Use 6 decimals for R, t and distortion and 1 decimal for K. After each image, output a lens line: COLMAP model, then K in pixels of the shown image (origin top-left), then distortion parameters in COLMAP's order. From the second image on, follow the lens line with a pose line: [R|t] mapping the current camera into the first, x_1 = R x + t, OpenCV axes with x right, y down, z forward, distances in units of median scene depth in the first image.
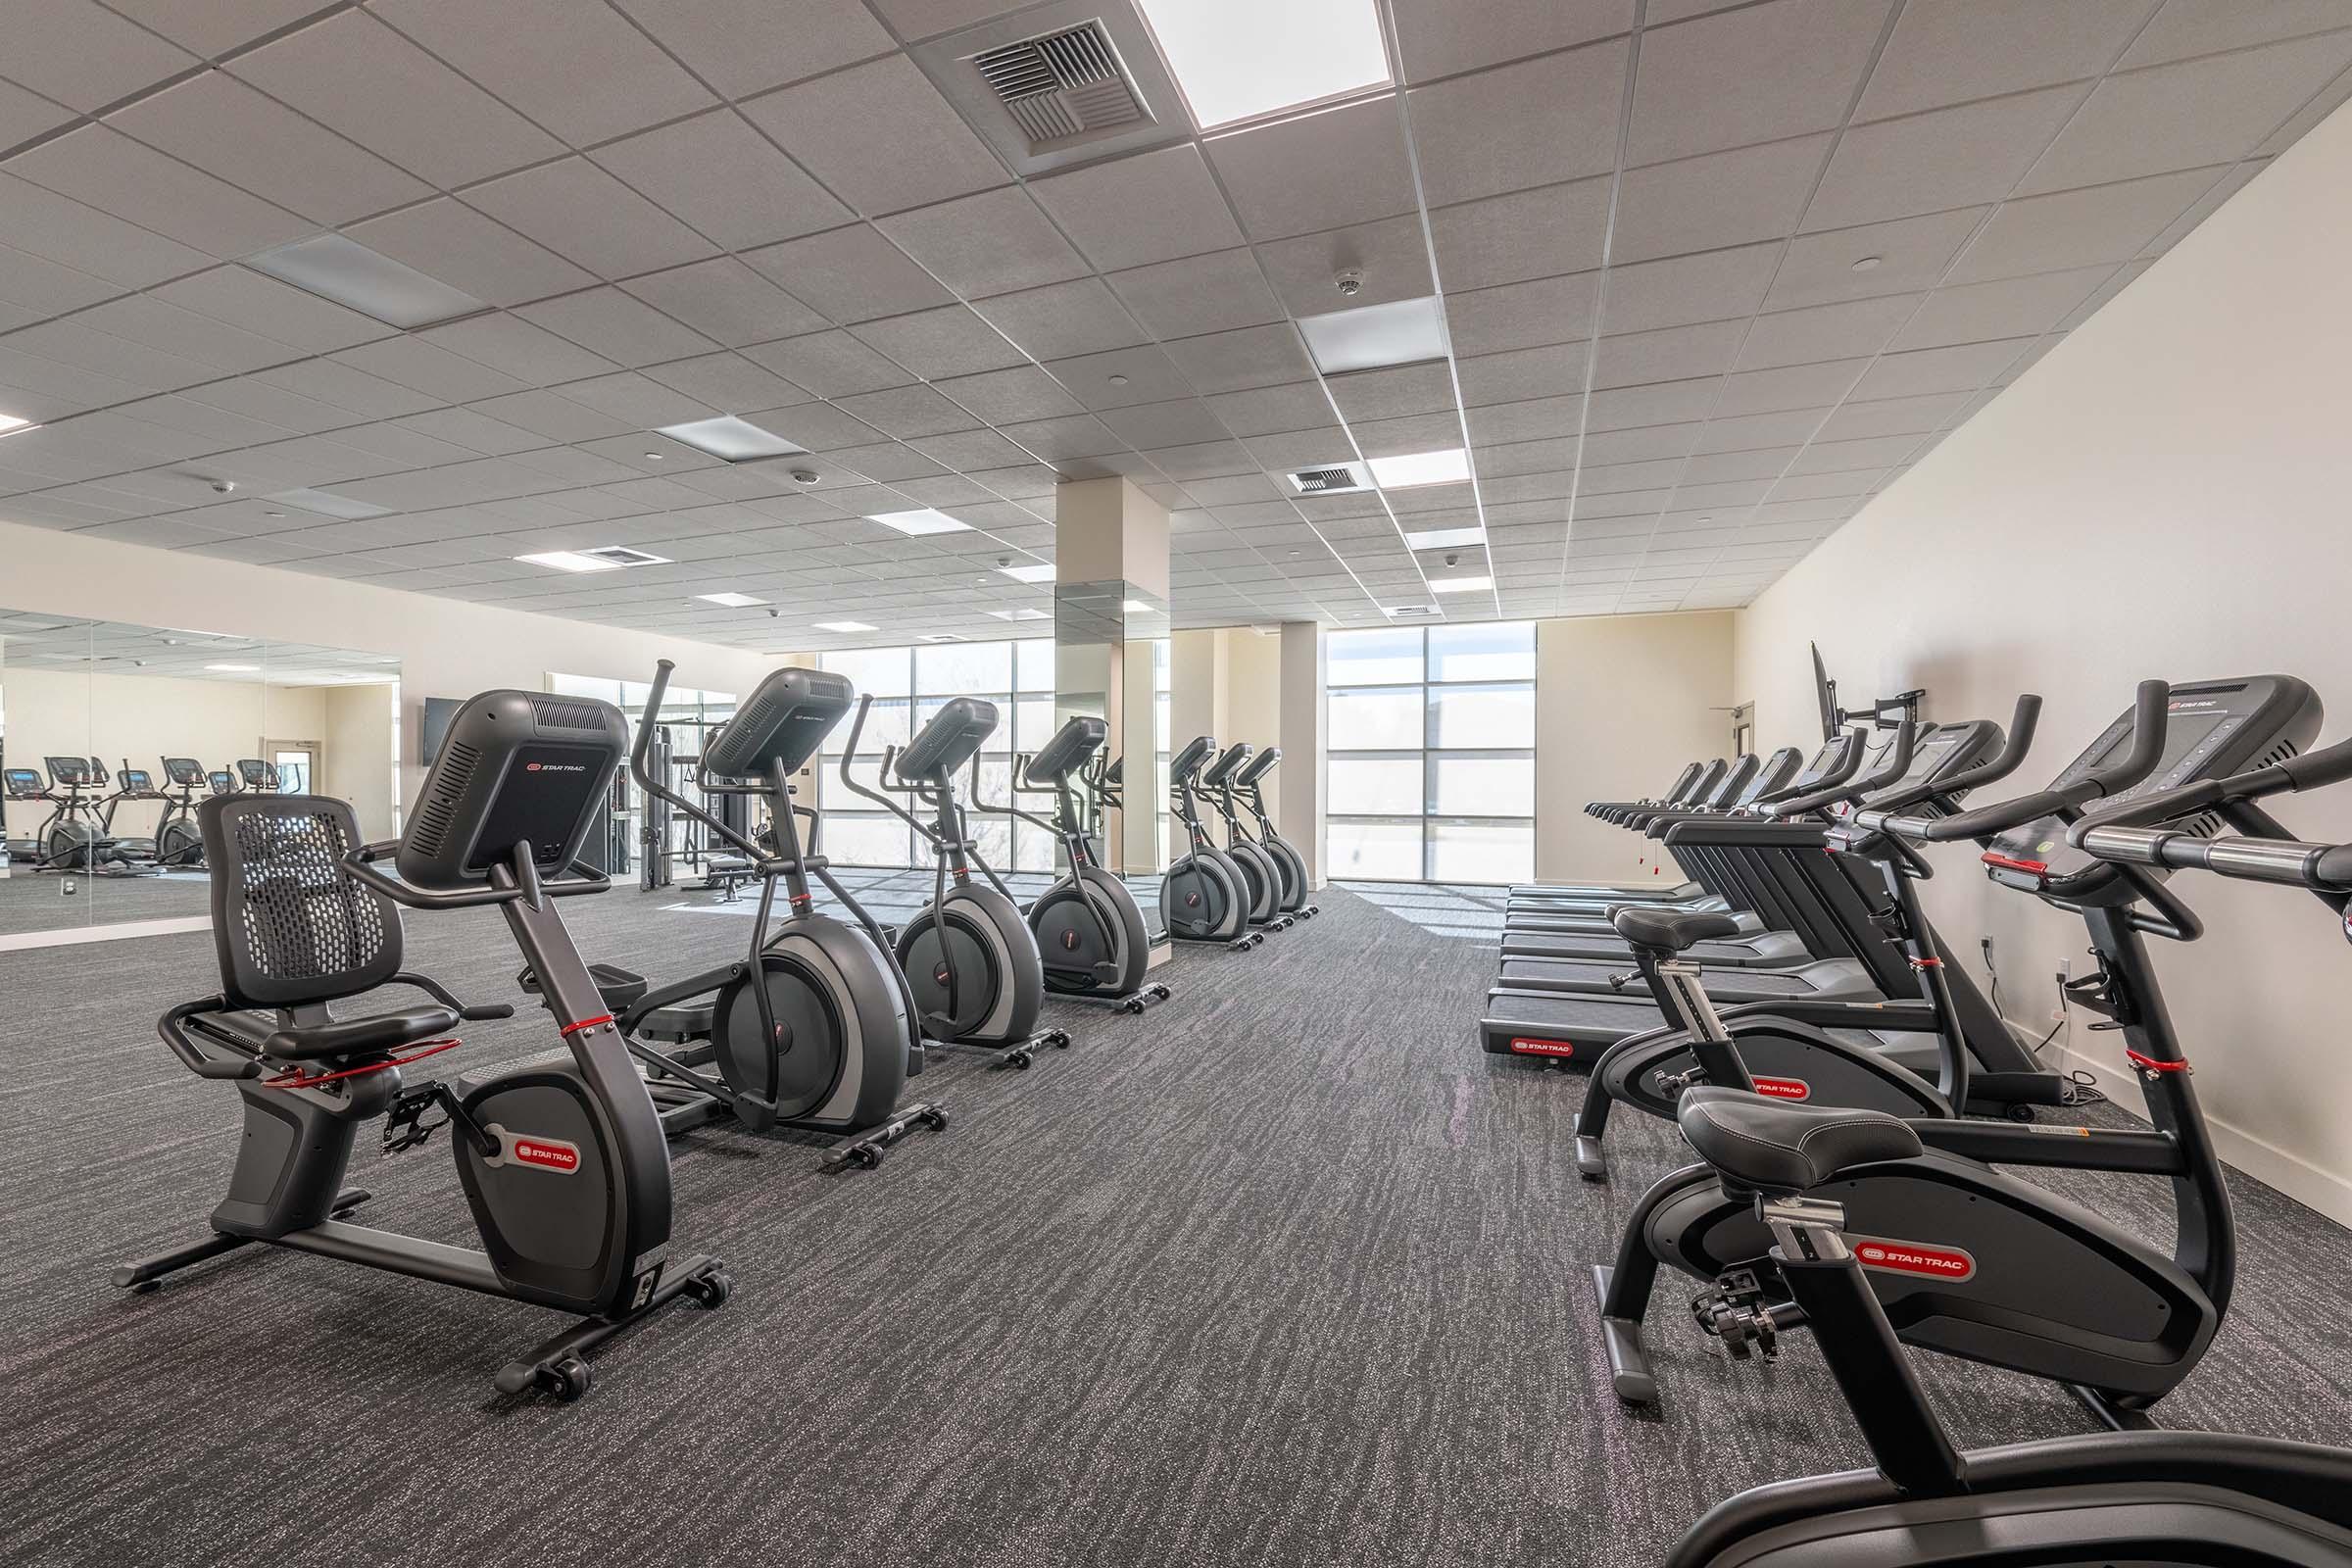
lens RADIAL K [[969.5, 0, 1184.8], [0, 969.5, 787.4], [0, 0, 1]] dist [0.001359, 0.000282]
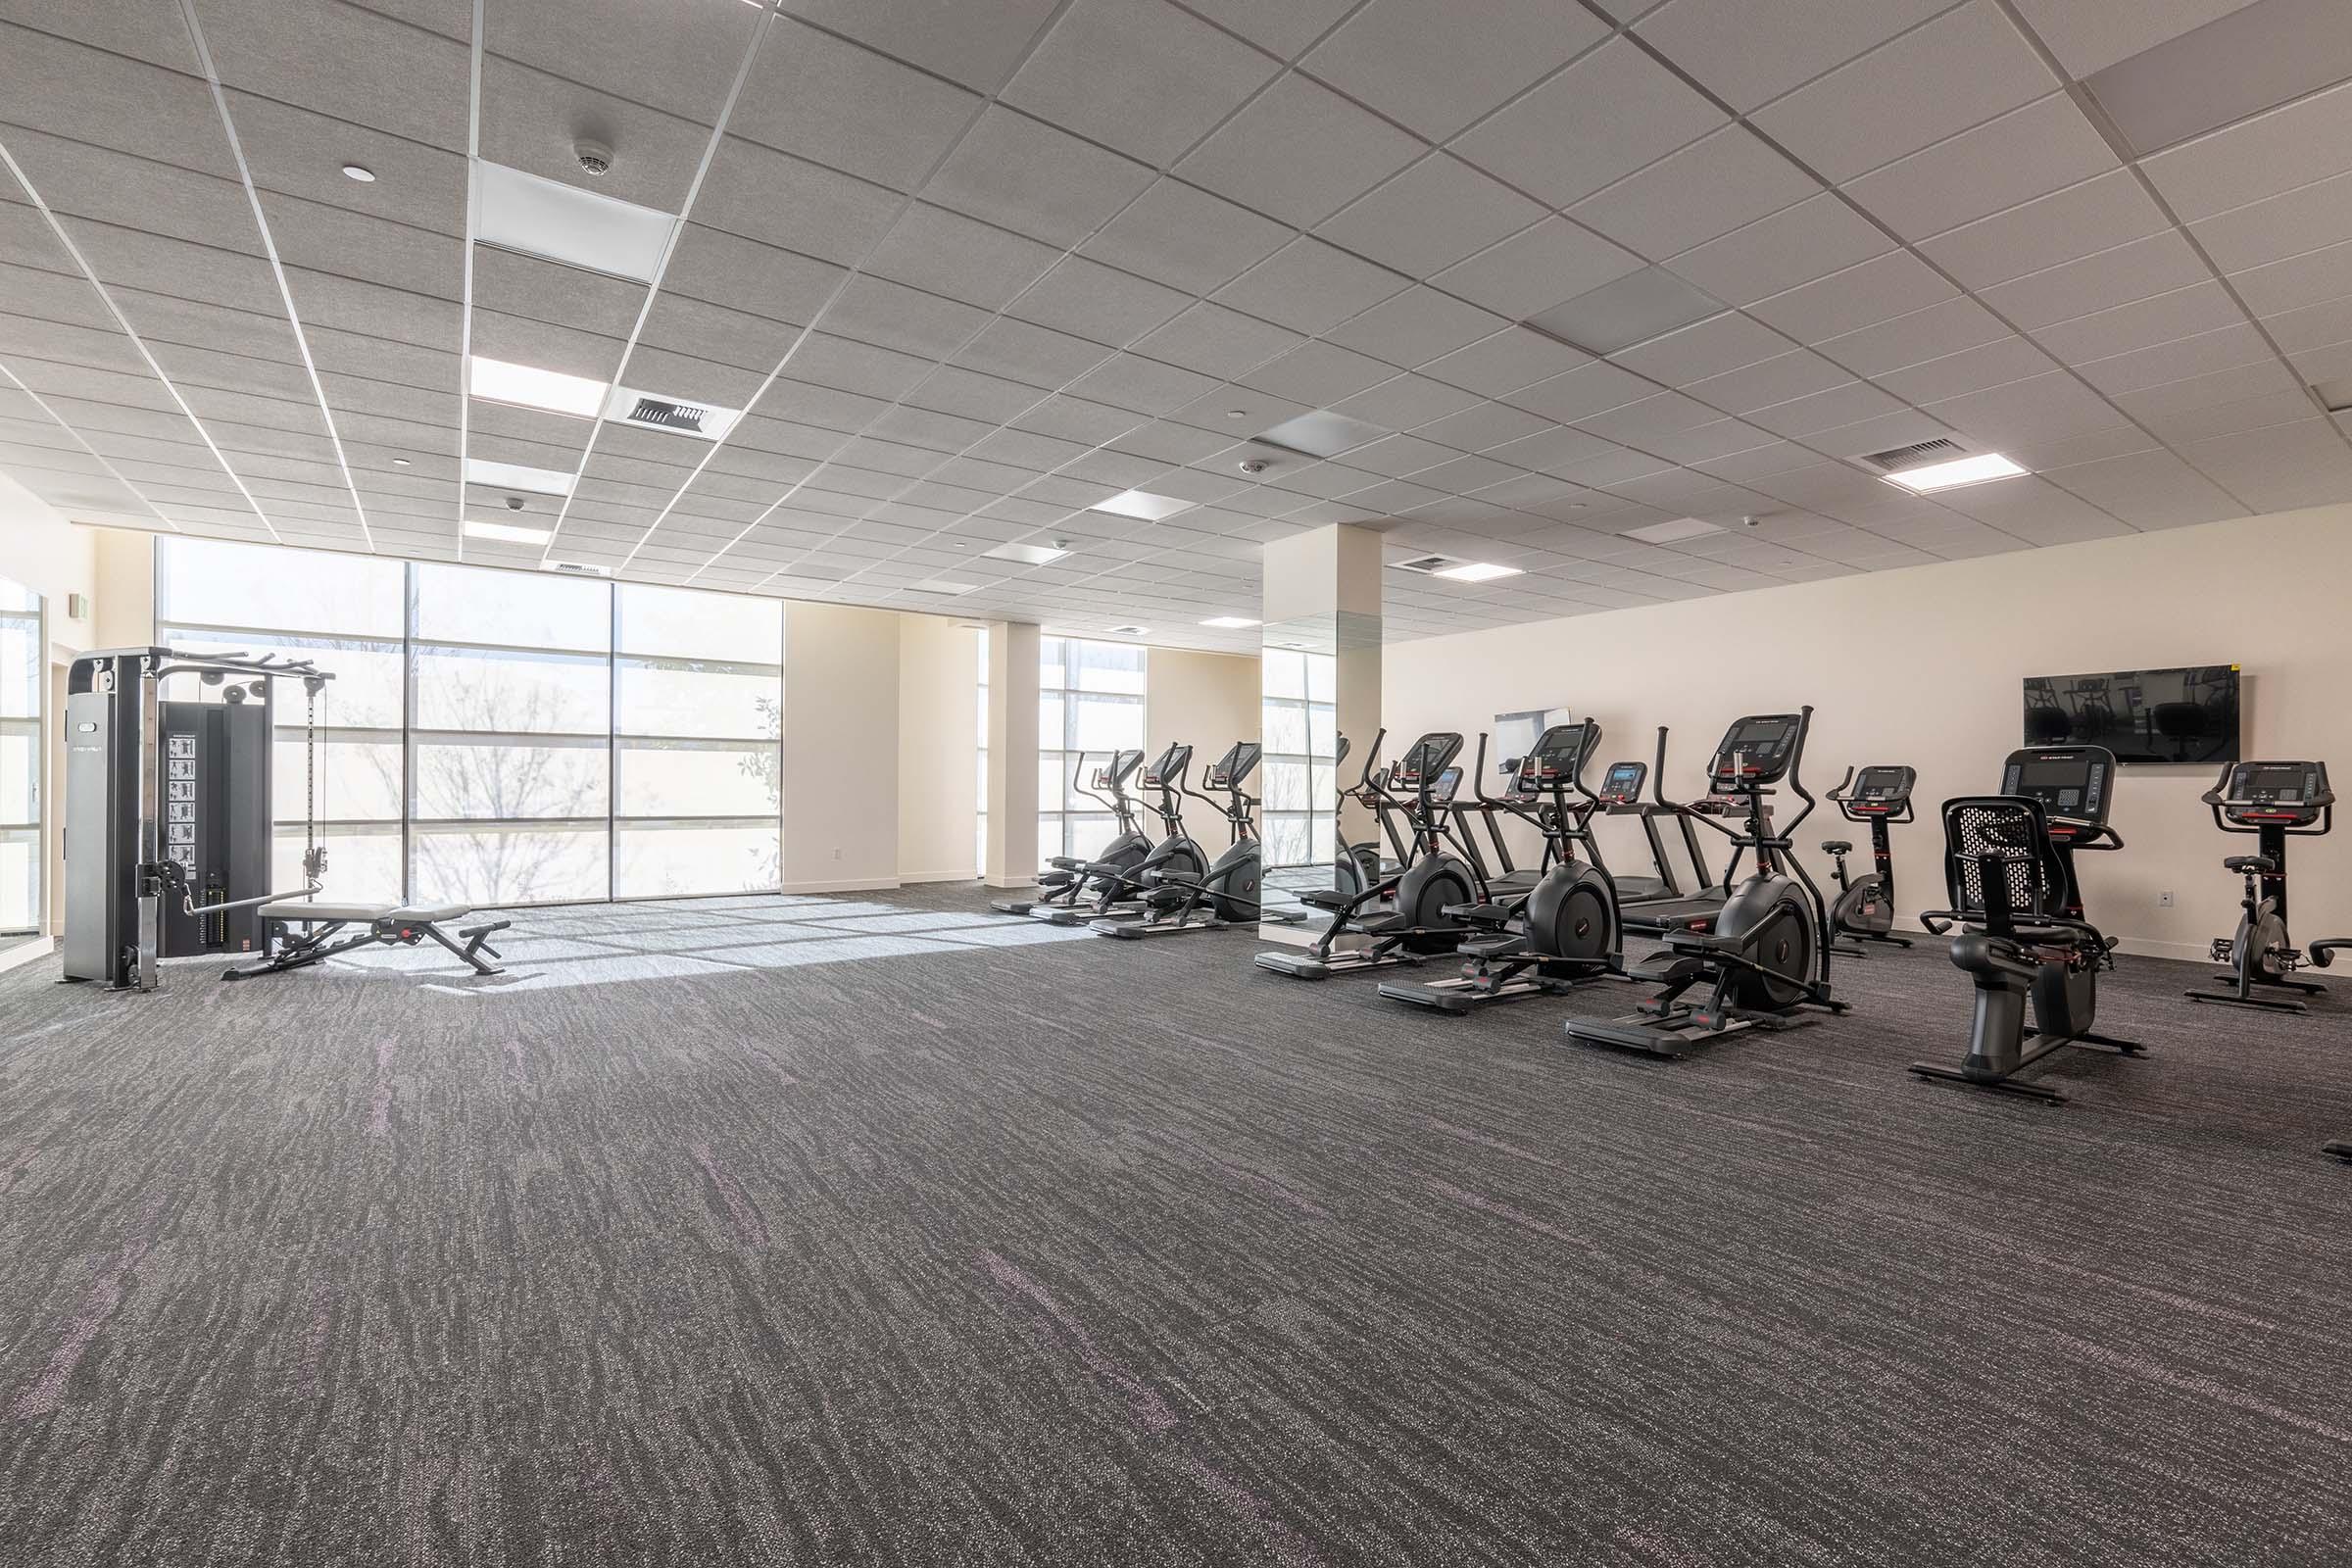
lens RADIAL K [[1041.6, 0, 1188.2], [0, 1041.6, 786.6], [0, 0, 1]] dist [0.007224, 0.000439]
pose [[0.569669, 0.002098, 0.821872, -0.945605], [-0.003469, 0.999994, -0.000148, -0.000693], [-0.821867, -0.002767, 0.569673, 0.344142]]
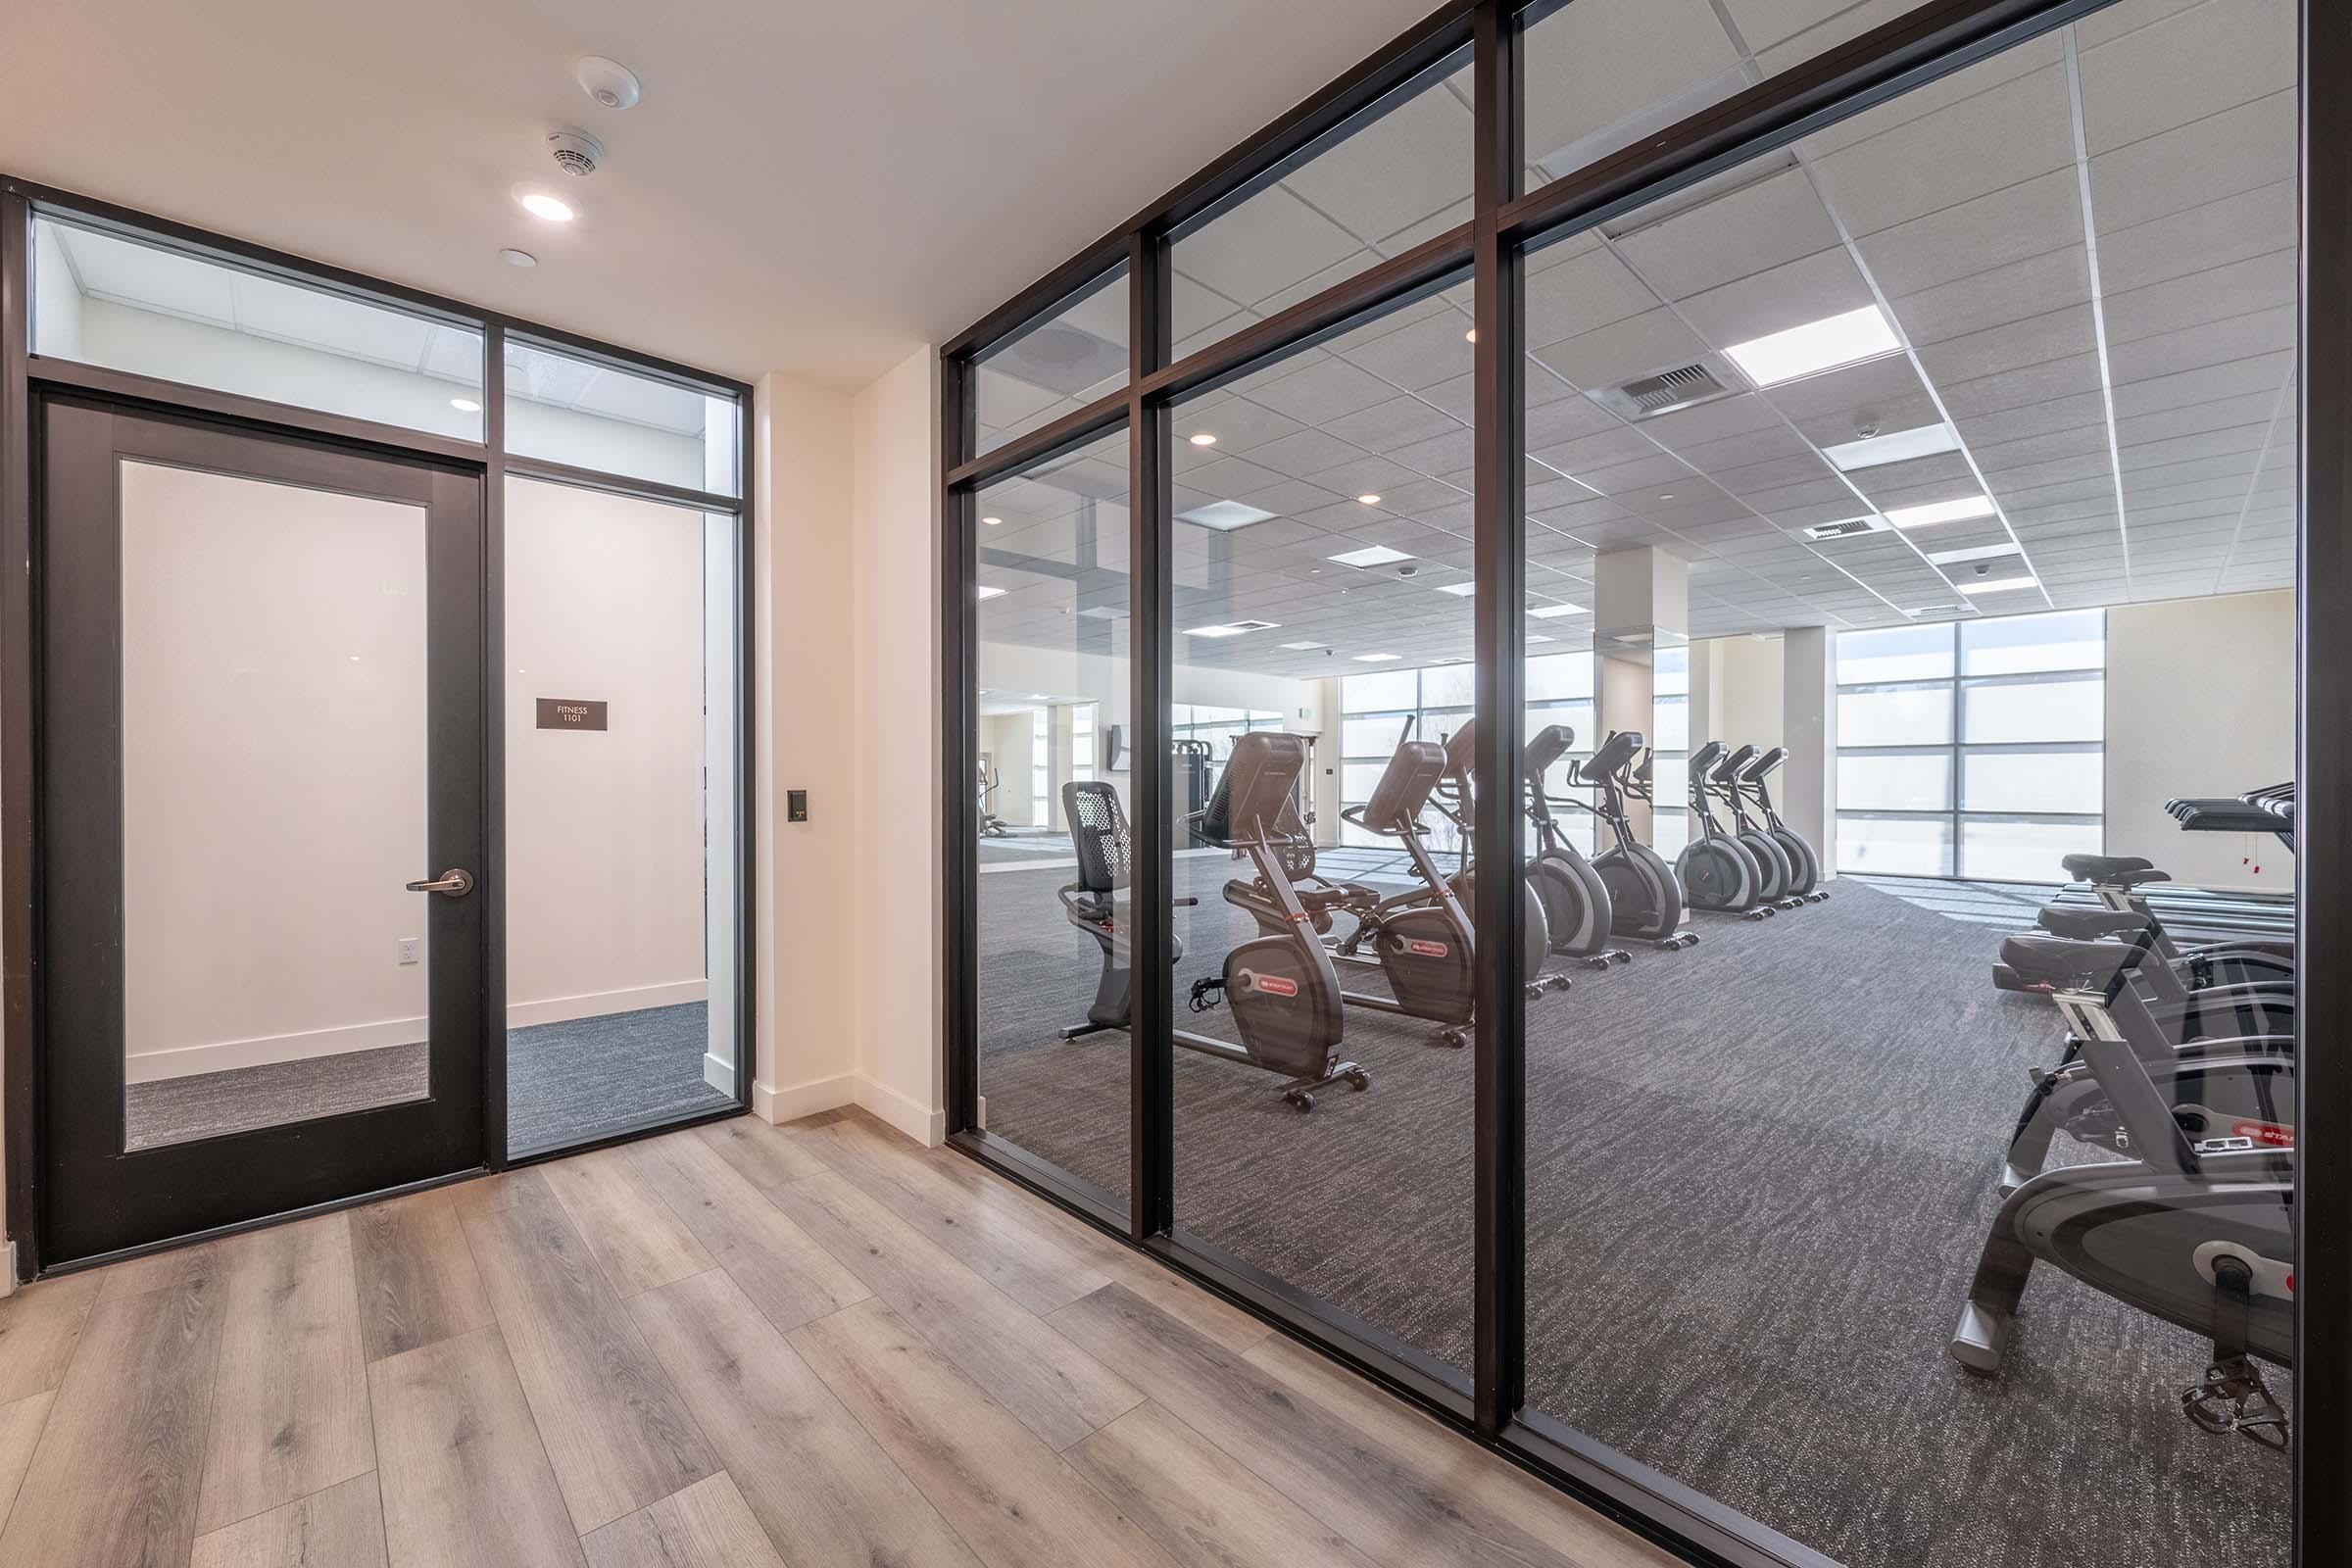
lens RADIAL K [[916.8, 0, 1180.1], [0, 916.8, 788.4], [0, 0, 1]] dist [-0.002144, 0.000120]
pose [[0.891811, -0.000175, -0.452409, -0.054750], [0.002291, 0.999989, 0.004129, -0.000133], [0.452403, -0.004719, 0.891801, -0.290842]]
